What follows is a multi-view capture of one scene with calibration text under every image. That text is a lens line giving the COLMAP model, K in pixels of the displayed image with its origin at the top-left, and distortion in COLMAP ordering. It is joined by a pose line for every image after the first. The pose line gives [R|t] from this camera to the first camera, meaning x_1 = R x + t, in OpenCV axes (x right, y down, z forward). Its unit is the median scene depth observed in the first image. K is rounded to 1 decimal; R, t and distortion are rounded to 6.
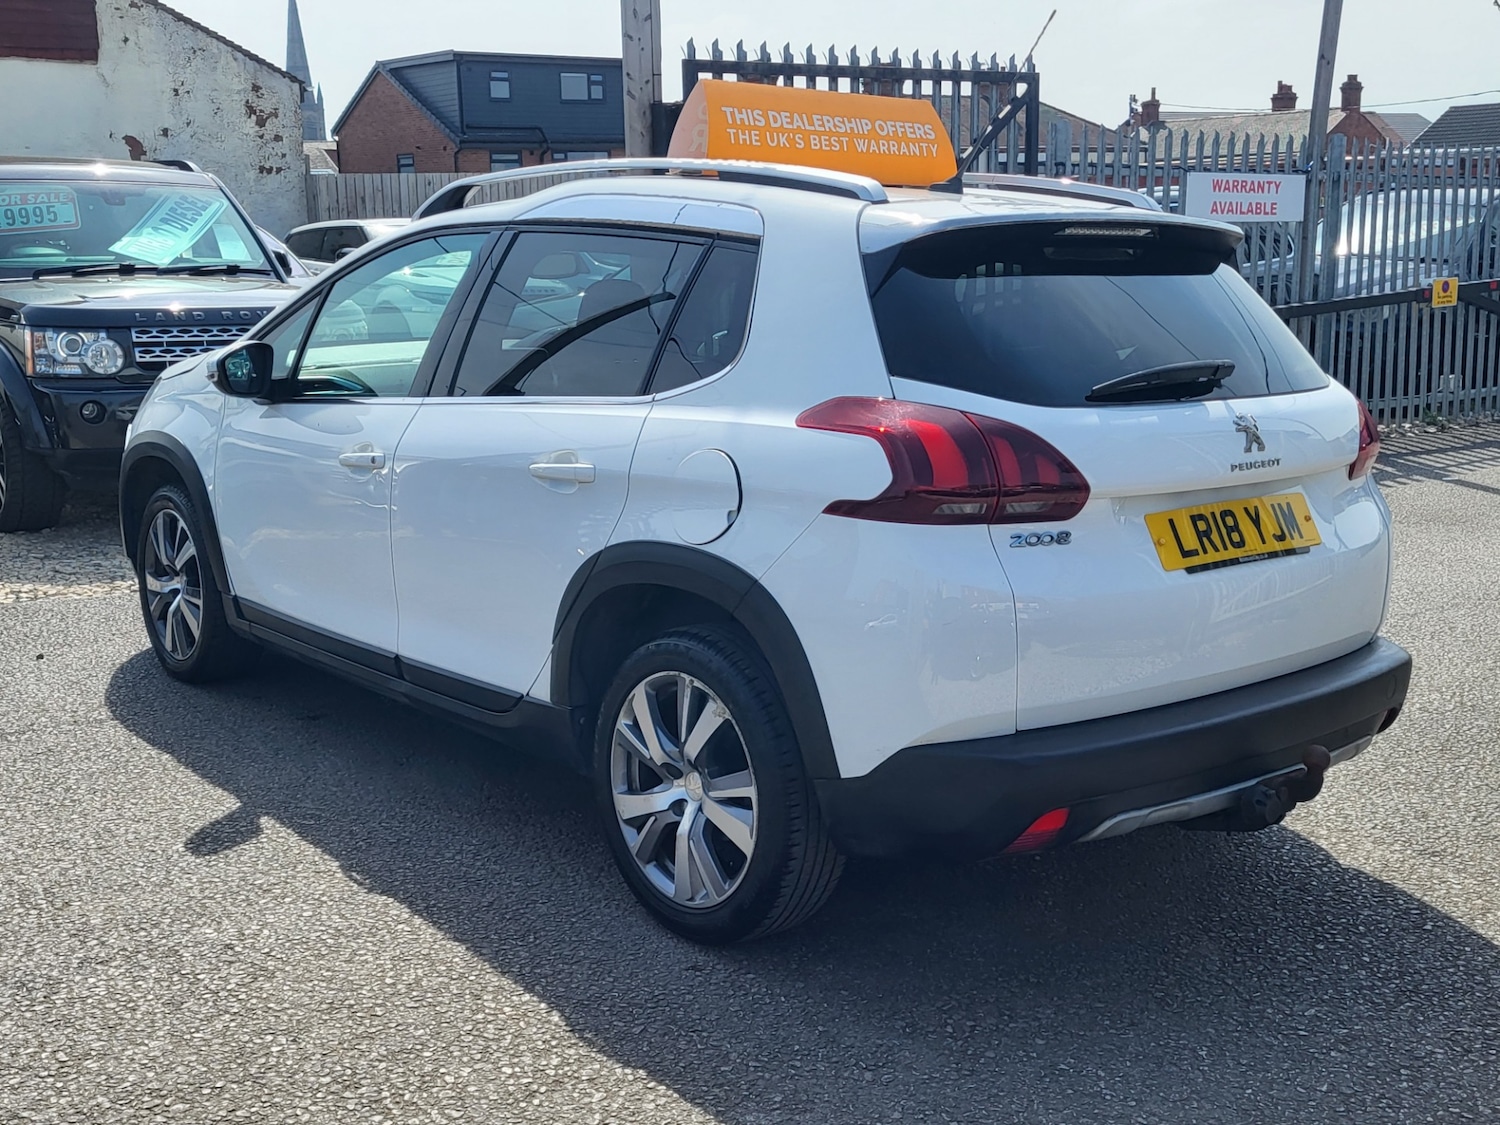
lens RADIAL K [[1724.2, 0, 671.7], [0, 1724.2, 528.8], [0, 0, 1]] dist [0.043167, 0.002092]
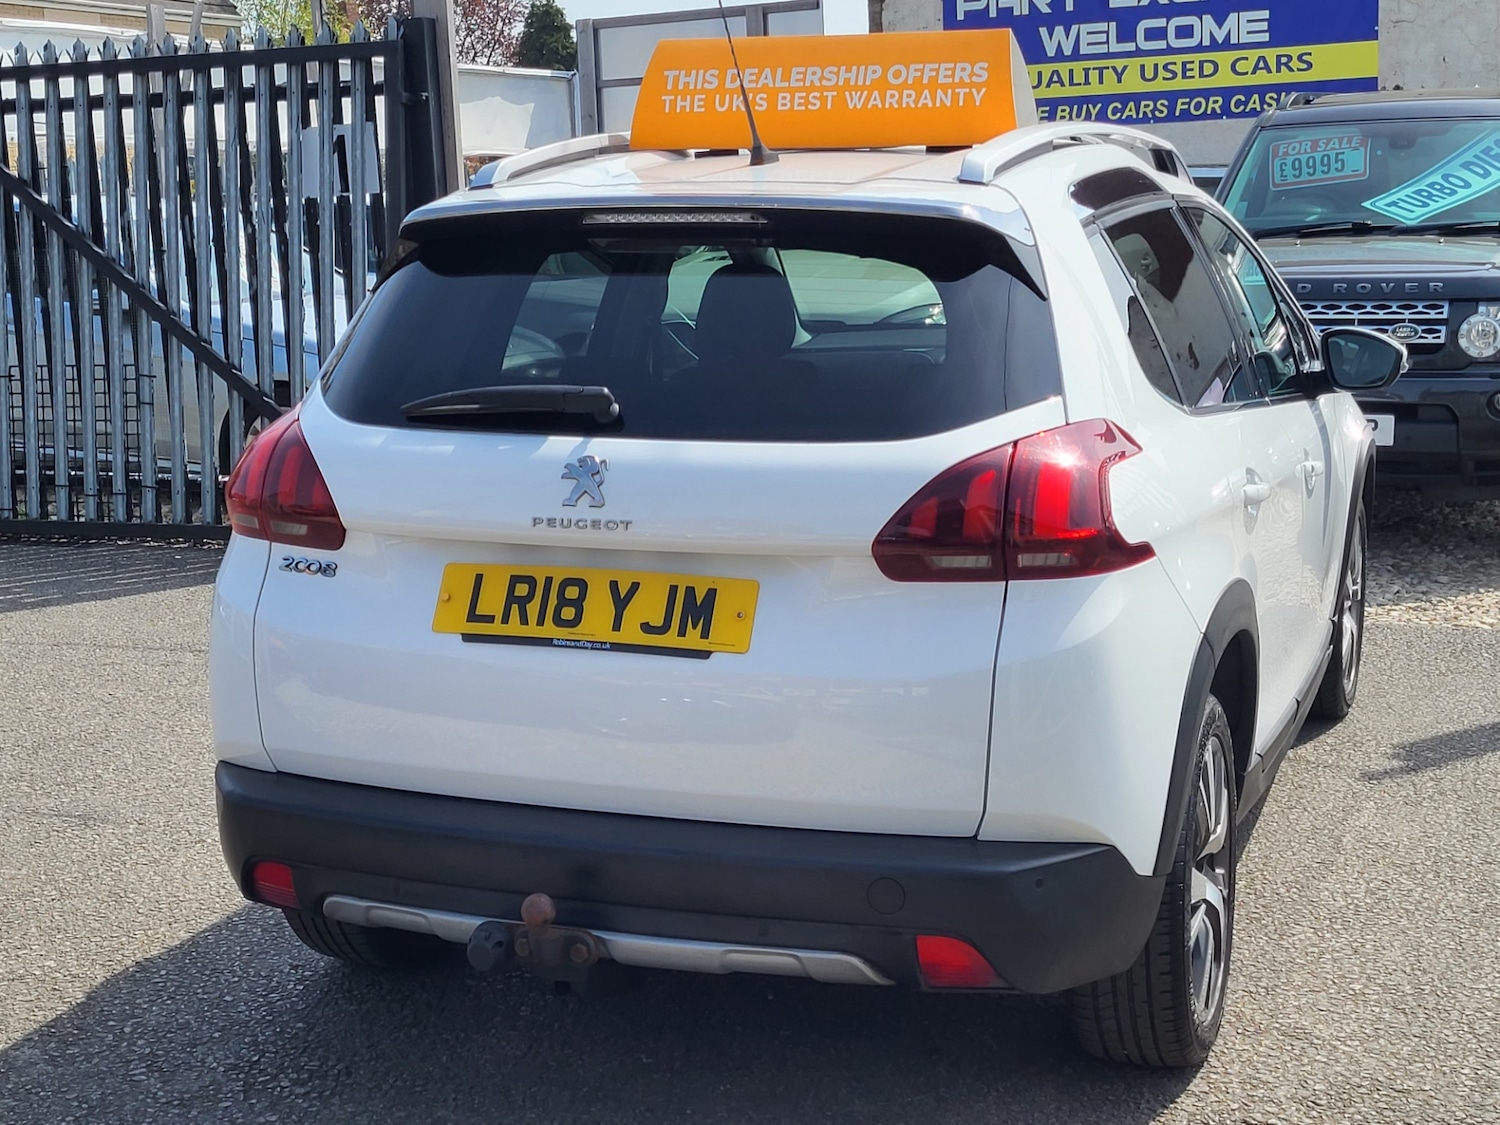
lens RADIAL K [[2310.0, 0, 718.0], [0, 2310.0, 504.2], [0, 0, 1]] dist [0.033899, 0.096648]
pose [[0.473126, 0.104525, -0.874772, 1.075165], [-0.120581, 0.991275, 0.053228, -0.091474], [0.872704, 0.080297, 0.481601, 0.472499]]
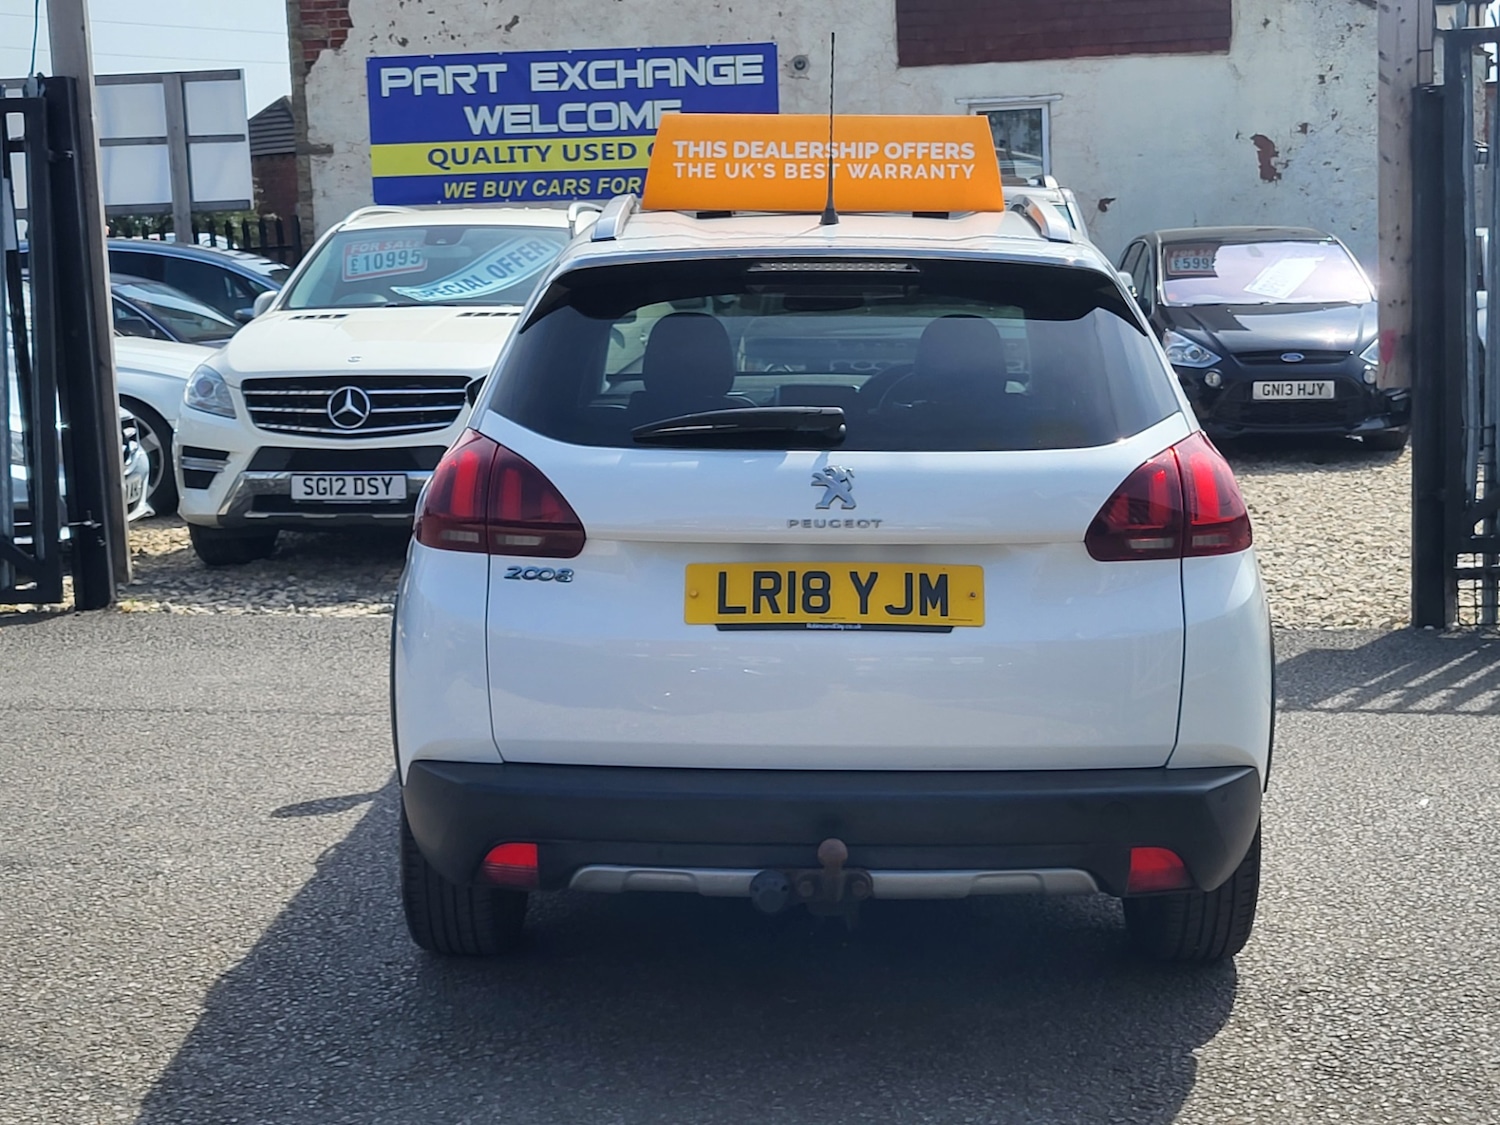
lens RADIAL K [[2300.7, 0, 744.2], [0, 2300.7, 481.6], [0, 0, 1]] dist [0.032776, 0.034393]
pose [[0.747388, 0.055973, -0.662026, 0.932500], [-0.098355, 0.994787, -0.026929, -0.018343], [0.657067, 0.085240, 0.748997, 0.054671]]
